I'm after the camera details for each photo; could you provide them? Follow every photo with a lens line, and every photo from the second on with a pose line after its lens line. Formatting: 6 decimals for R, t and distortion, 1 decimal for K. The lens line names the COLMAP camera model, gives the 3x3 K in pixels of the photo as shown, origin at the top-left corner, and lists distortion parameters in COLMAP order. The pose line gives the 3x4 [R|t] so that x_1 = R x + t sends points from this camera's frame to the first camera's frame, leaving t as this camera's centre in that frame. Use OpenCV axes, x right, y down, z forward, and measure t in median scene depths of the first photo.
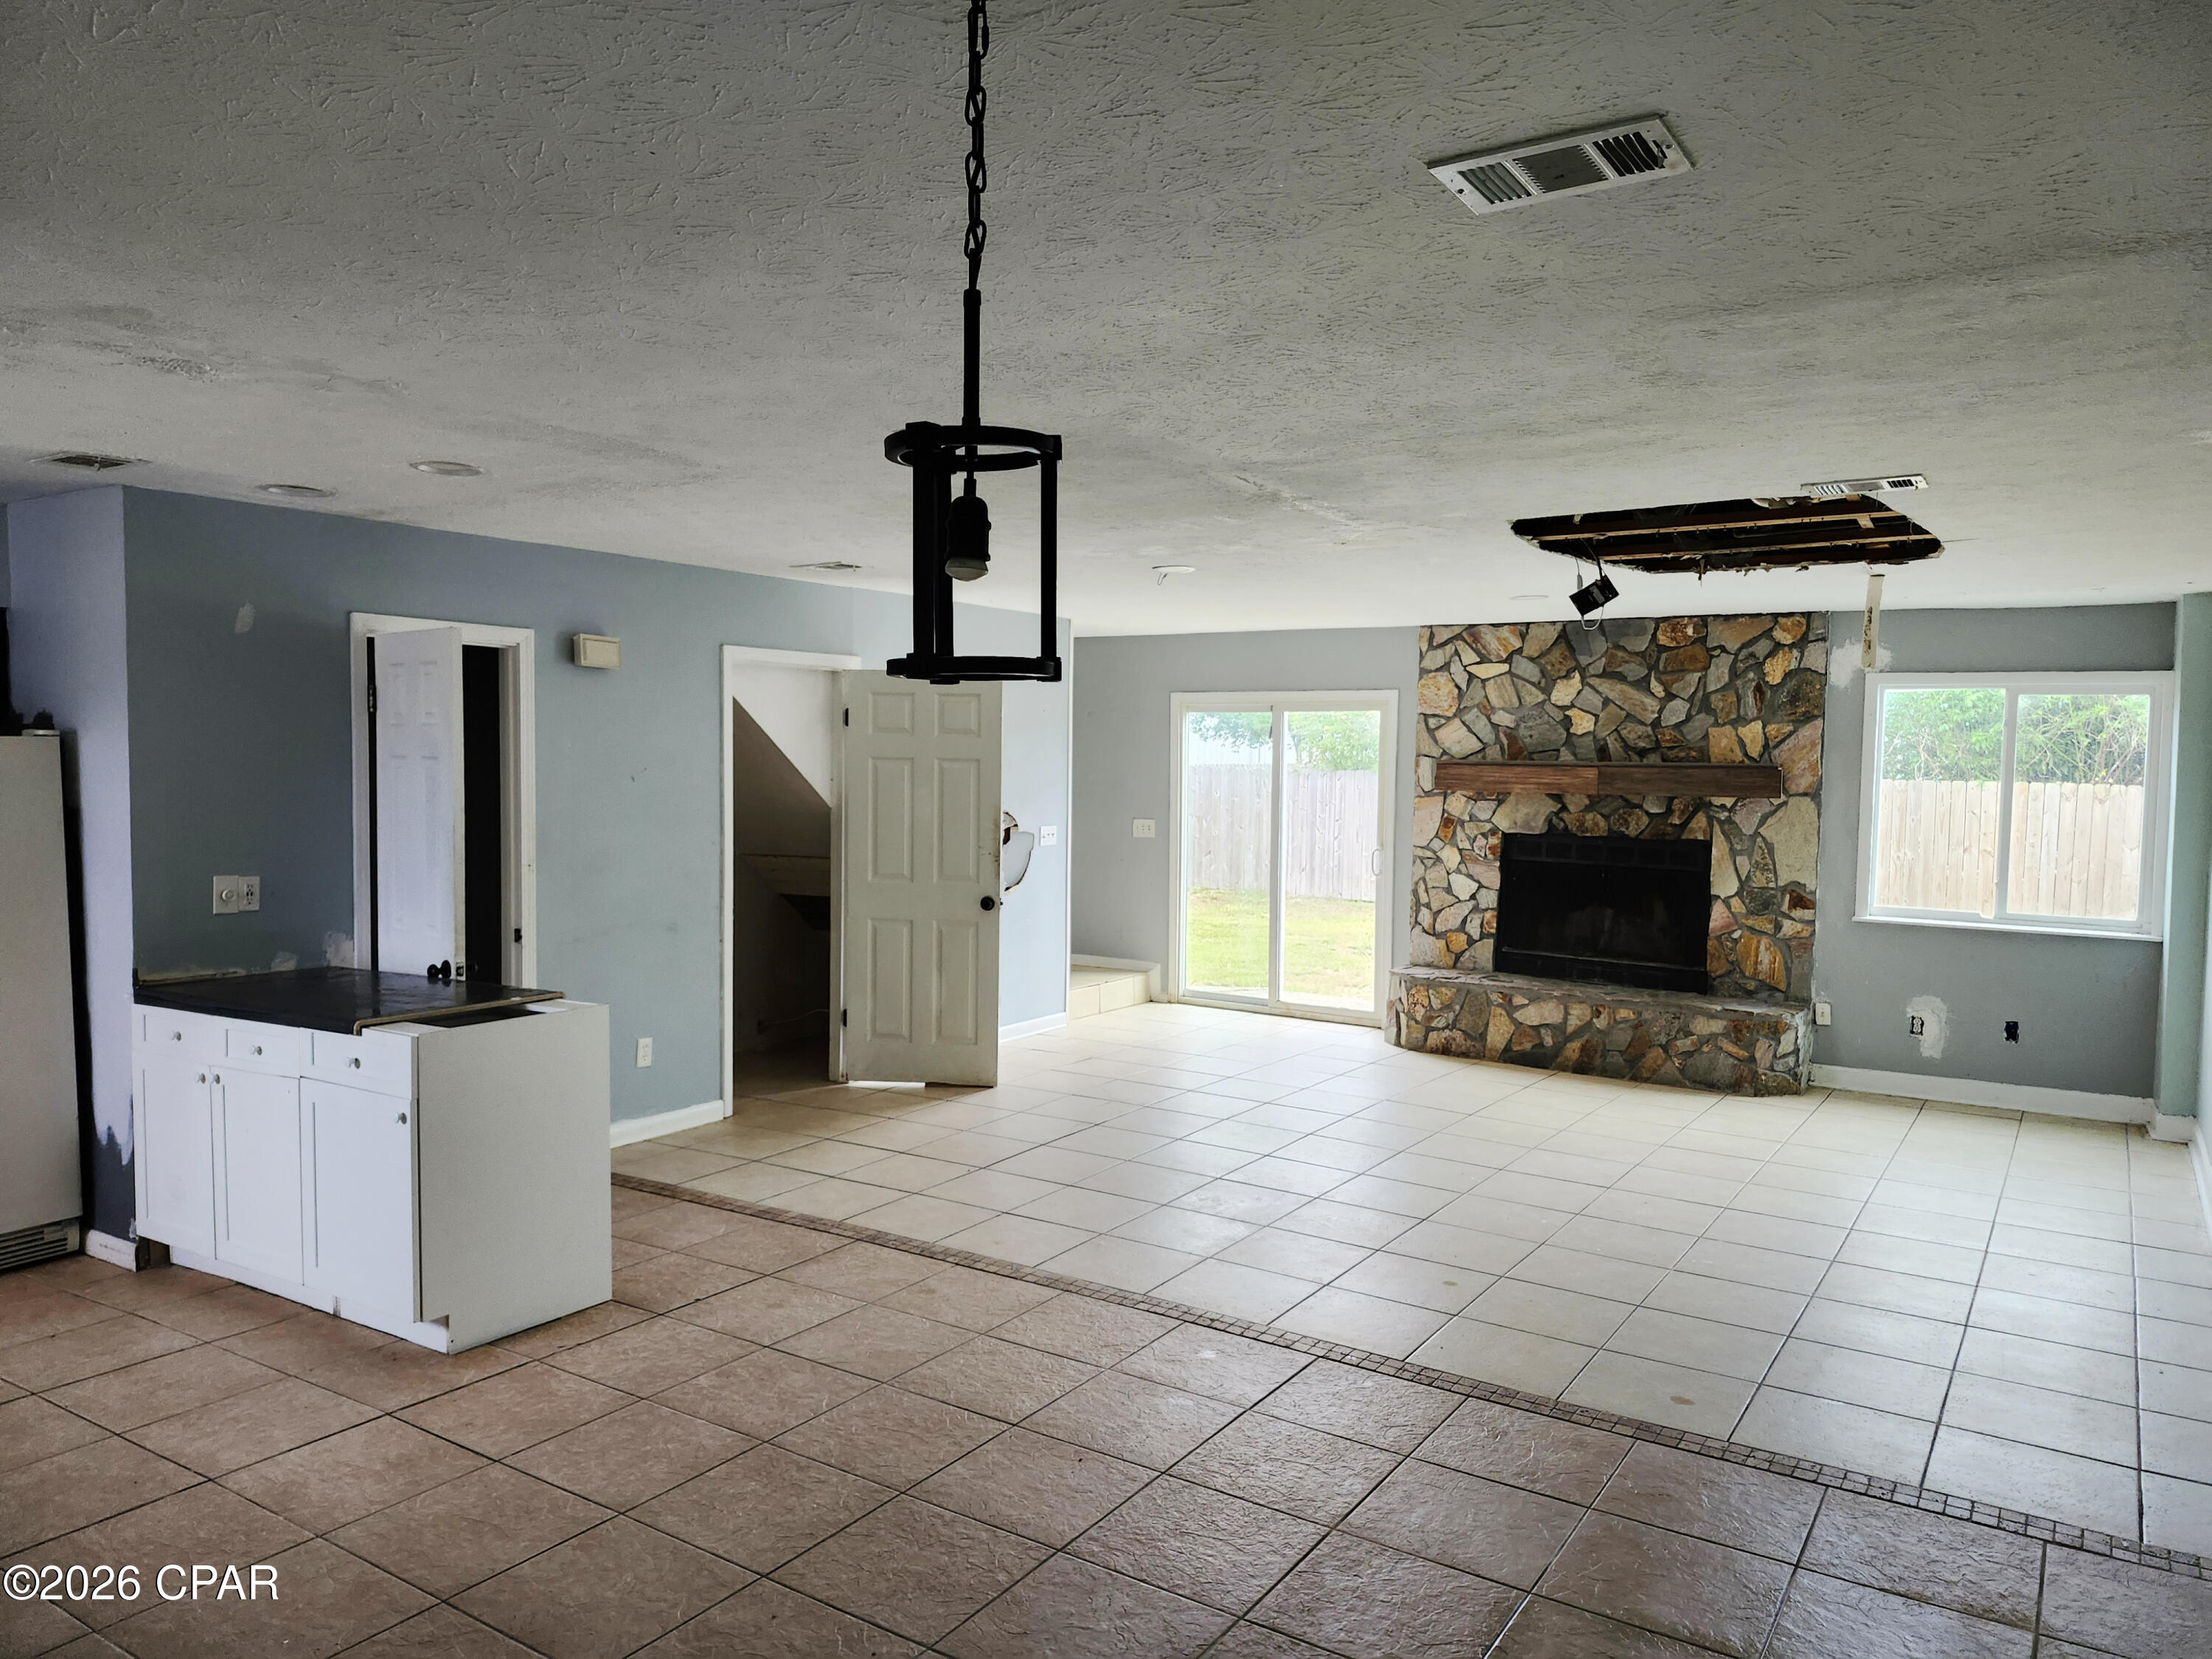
lens RADIAL K [[1528.2, 0, 1069.3], [0, 1528.2, 845.7], [0, 0, 1]] dist [0.084632, -0.099888]
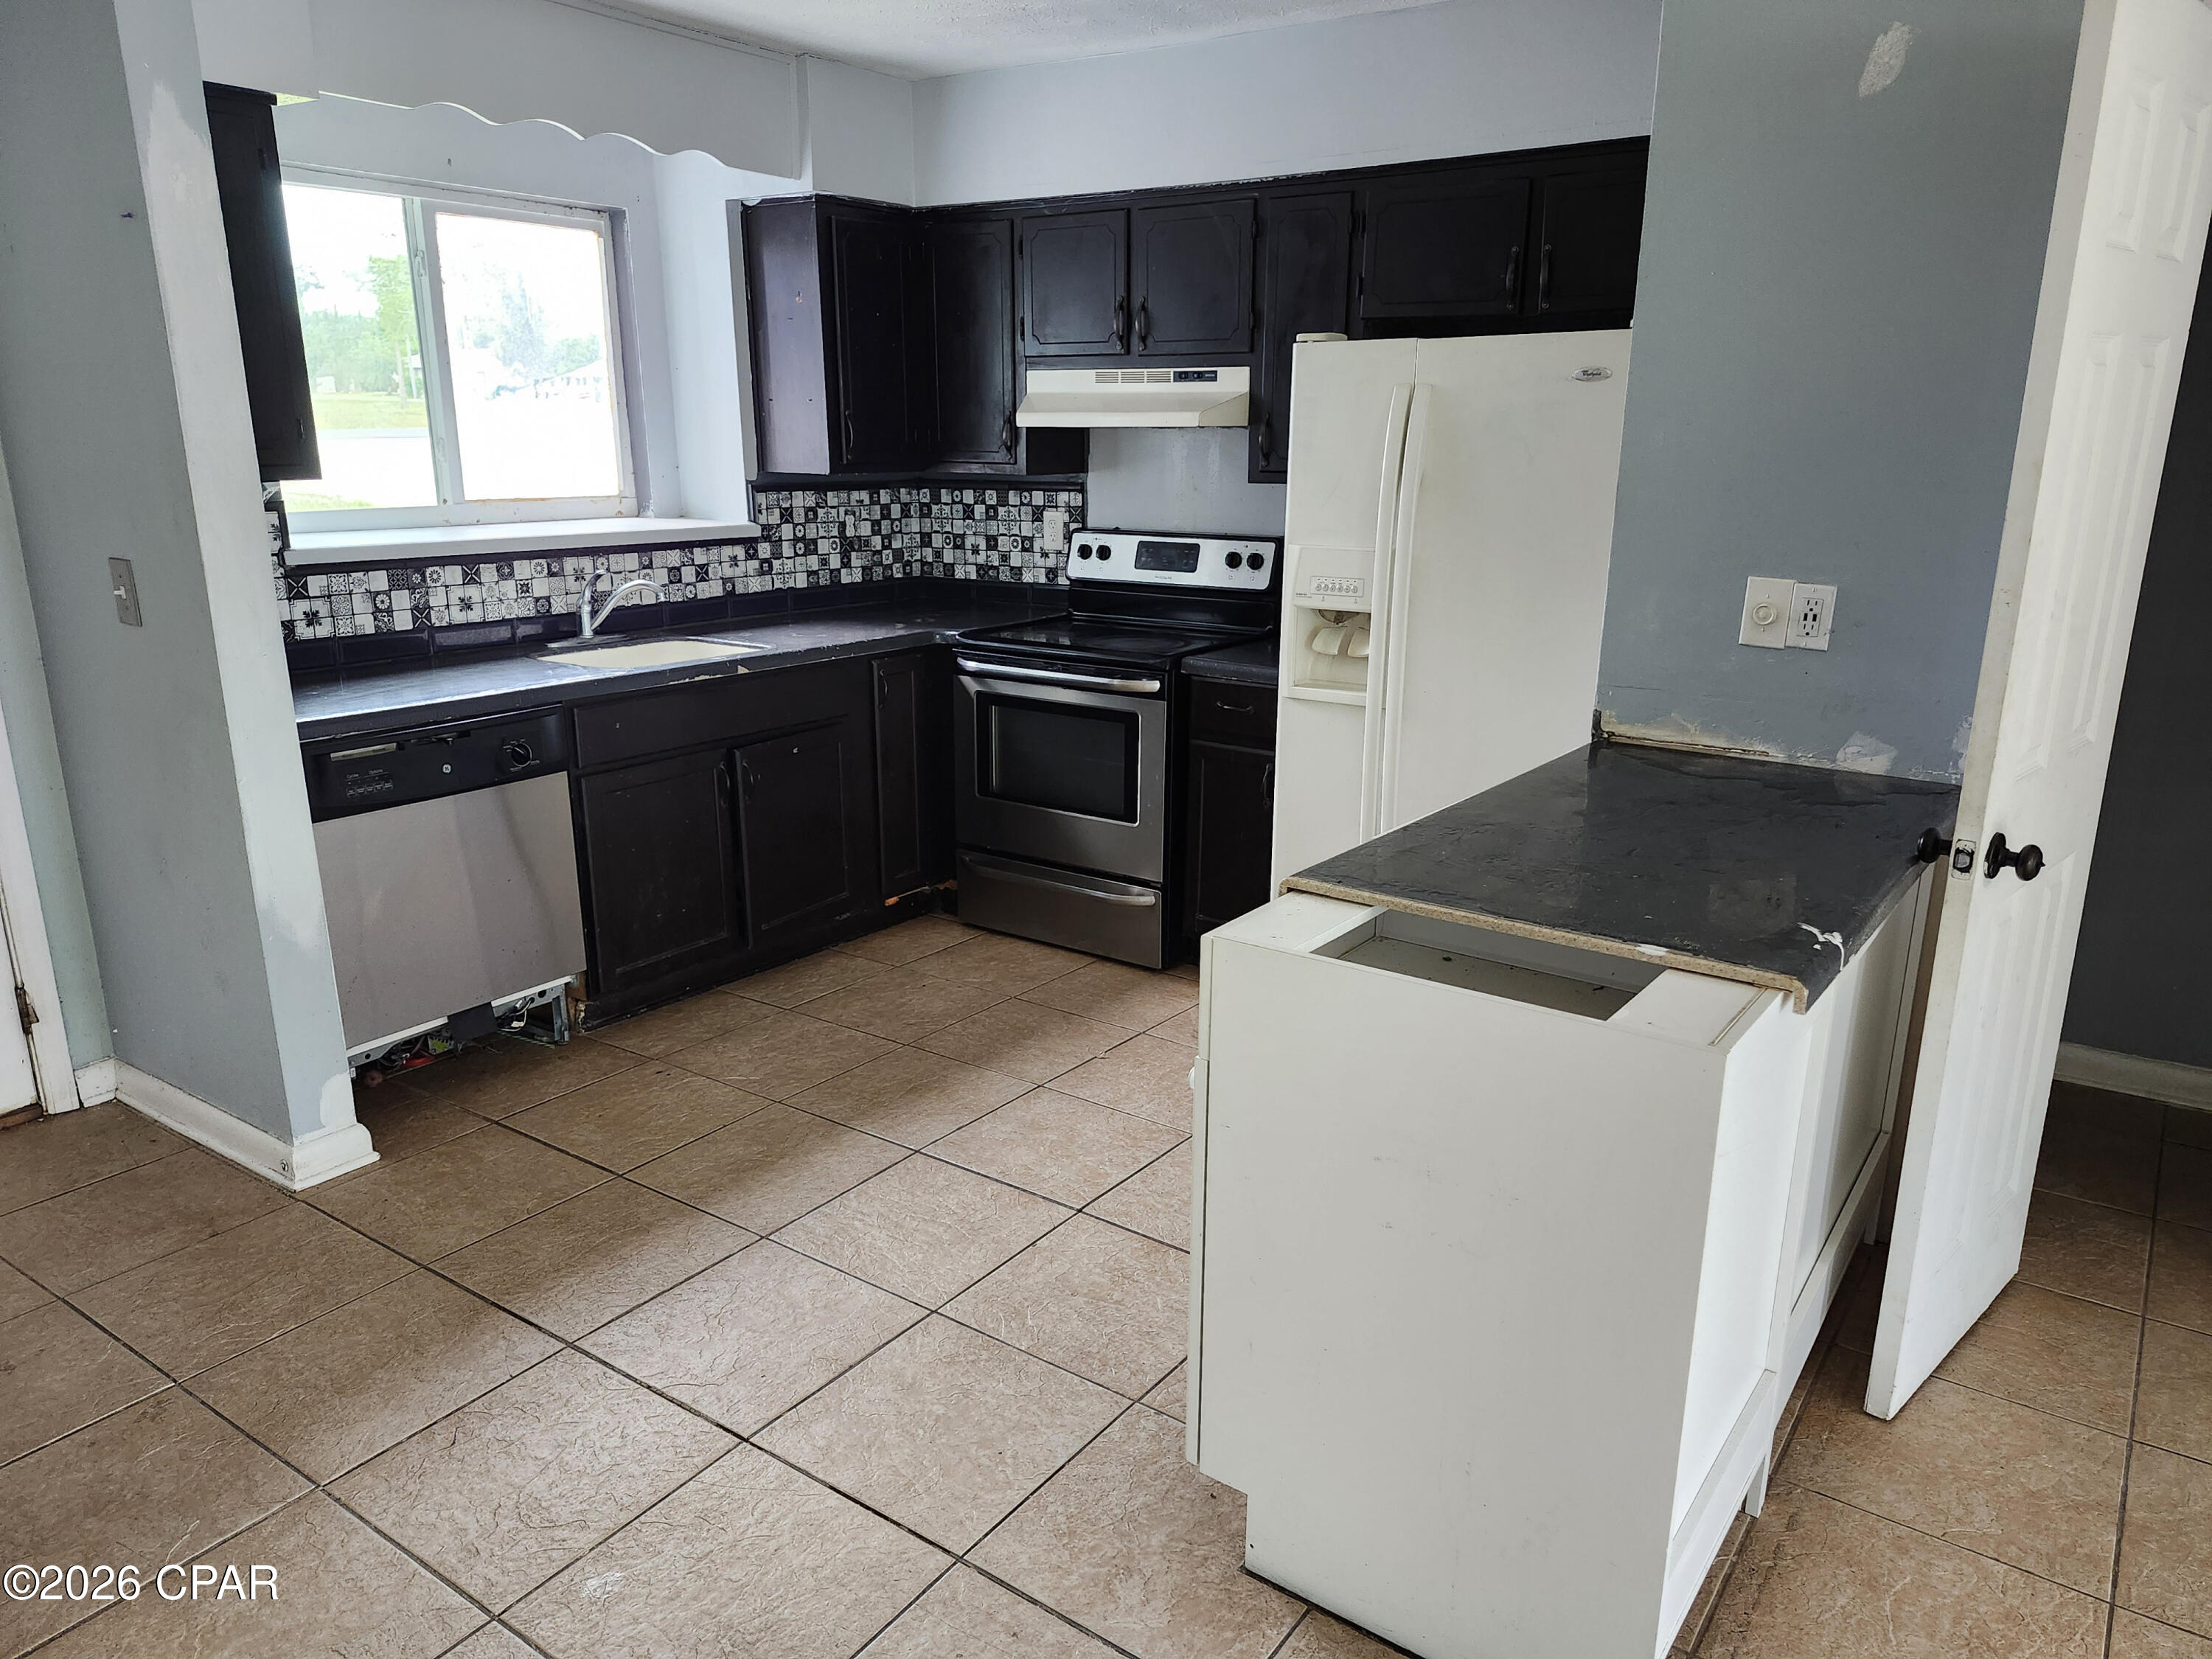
lens RADIAL K [[1528.2, 0, 1107.5], [0, 1528.2, 840.3], [0, 0, 1]] dist [0.084632, -0.099888]
pose [[-0.026050, 0.258982, -0.965531, 0.012305], [-0.058318, 0.963820, 0.260097, -0.012648], [0.997958, 0.063083, -0.010005, 0.486335]]
